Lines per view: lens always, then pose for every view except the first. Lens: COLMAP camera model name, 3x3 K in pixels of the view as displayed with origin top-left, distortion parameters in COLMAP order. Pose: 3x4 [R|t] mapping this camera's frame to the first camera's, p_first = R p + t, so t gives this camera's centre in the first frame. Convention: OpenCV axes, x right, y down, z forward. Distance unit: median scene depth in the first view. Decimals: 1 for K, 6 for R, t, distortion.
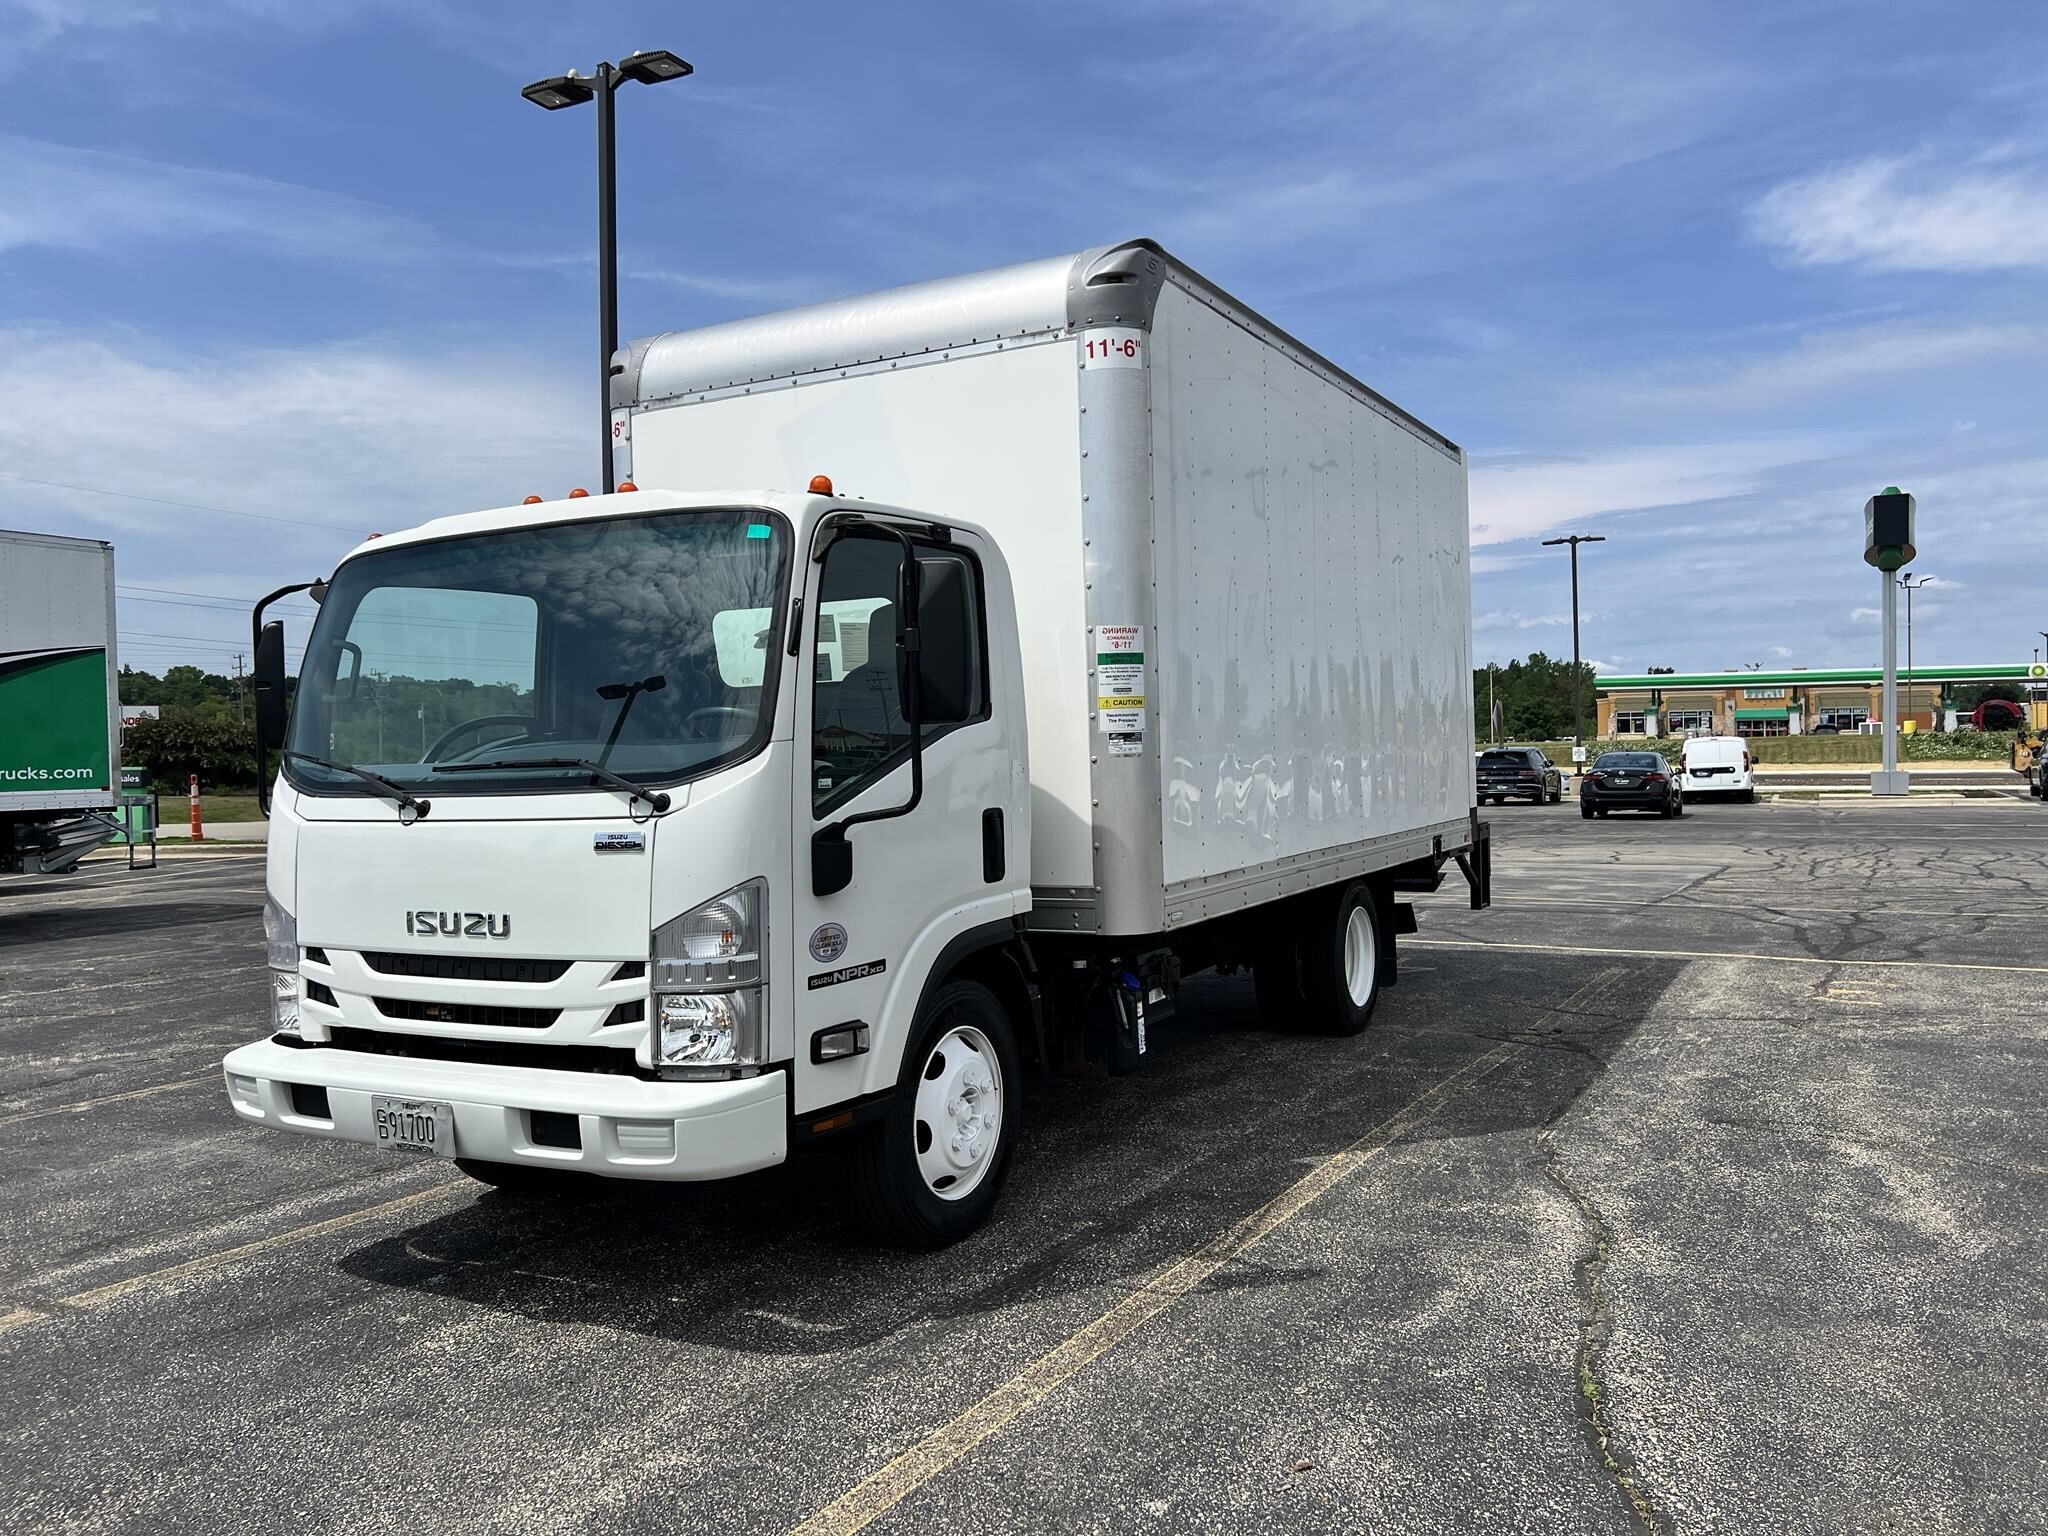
lens RADIAL K [[1531.3, 0, 1047.1], [0, 1531.3, 725.5], [0, 0, 1]] dist [0.038984, 0.000316]
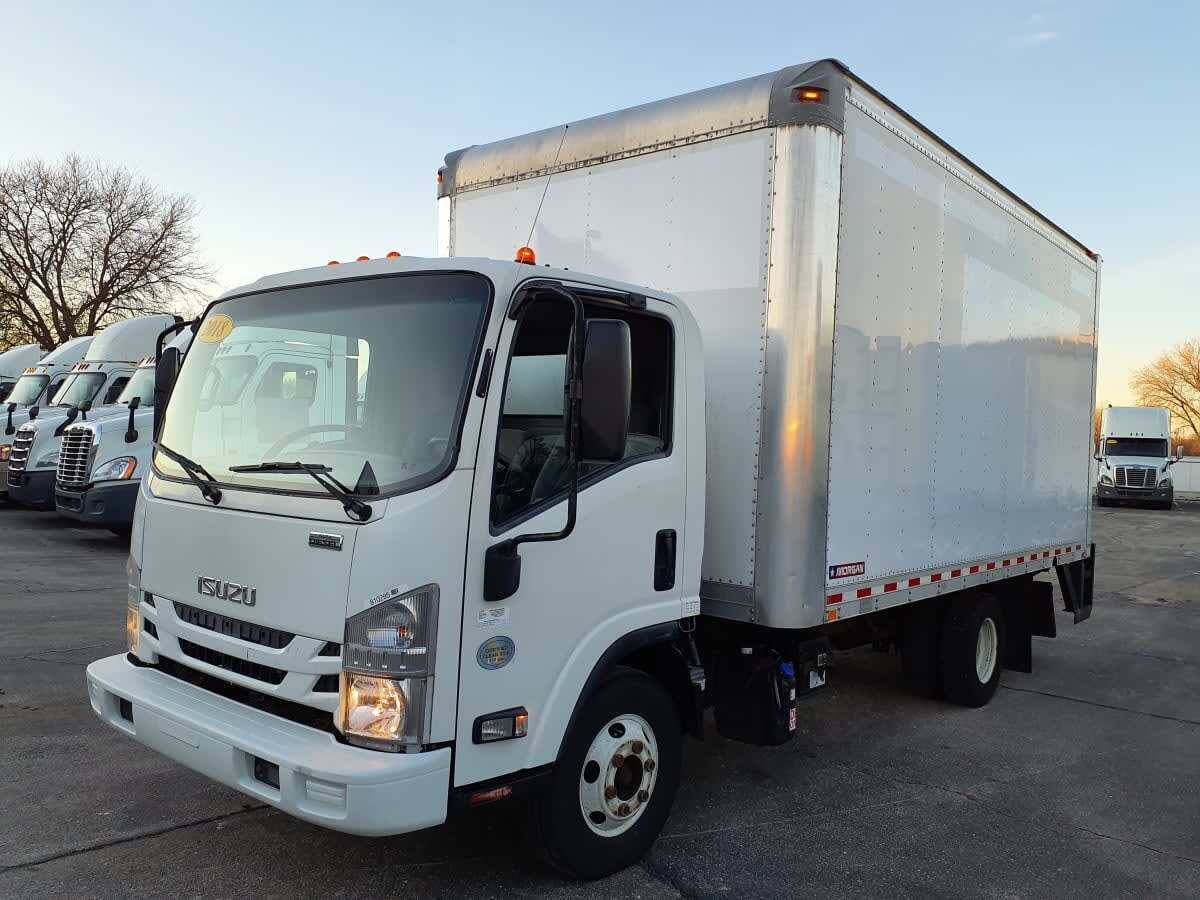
lens RADIAL K [[972.6, 0, 633.0], [0, 972.6, 432.3], [0, 0, 1]] dist [0.001458, -0.000412]
pose [[0.982076, 0.066922, -0.176208, 0.082164], [-0.067647, 0.997707, 0.001896, -0.027226], [0.175930, 0.010058, 0.984351, 0.284027]]
